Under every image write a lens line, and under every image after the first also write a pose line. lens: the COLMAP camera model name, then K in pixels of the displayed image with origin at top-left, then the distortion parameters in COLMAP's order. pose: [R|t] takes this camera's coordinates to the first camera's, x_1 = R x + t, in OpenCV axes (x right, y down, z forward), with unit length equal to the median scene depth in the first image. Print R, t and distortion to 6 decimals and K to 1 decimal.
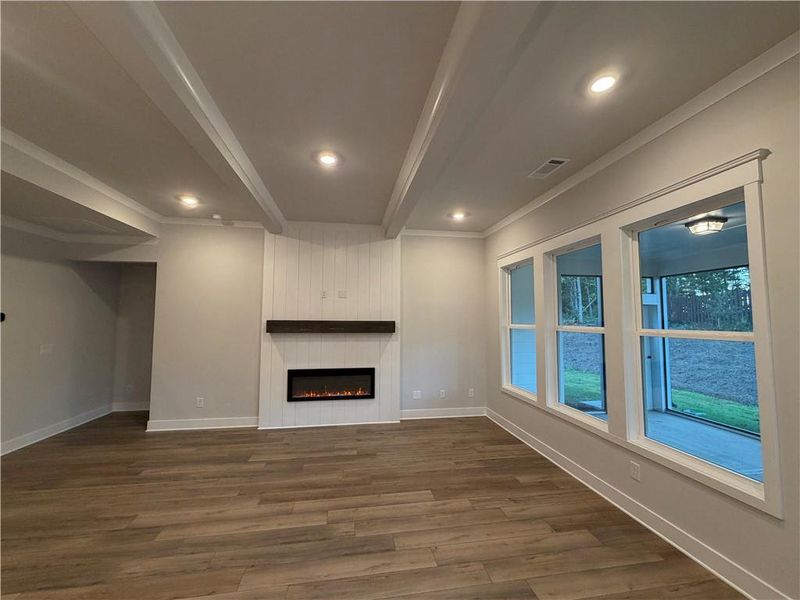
lens RADIAL K [[317.3, 0, 396.5], [0, 317.3, 298.1], [0, 0, 1]] dist [-0.002865, 0.001103]
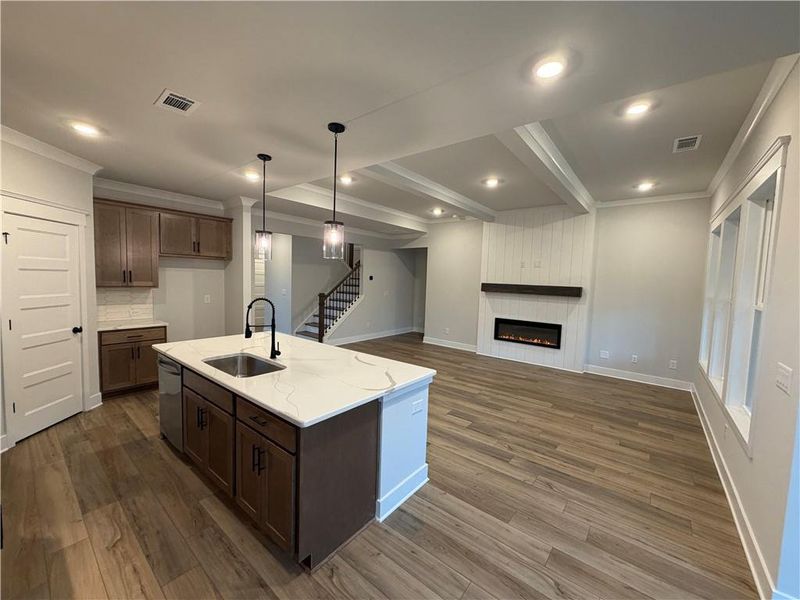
lens RADIAL K [[317.3, 0, 397.9], [0, 317.3, 295.5], [0, 0, 1]] dist [-0.002865, 0.001103]
pose [[0.668007, 0.059611, -0.741764, 0.449924], [0.019279, 0.995065, 0.097329, -0.025202], [0.743905, -0.079317, 0.663561, -0.293863]]
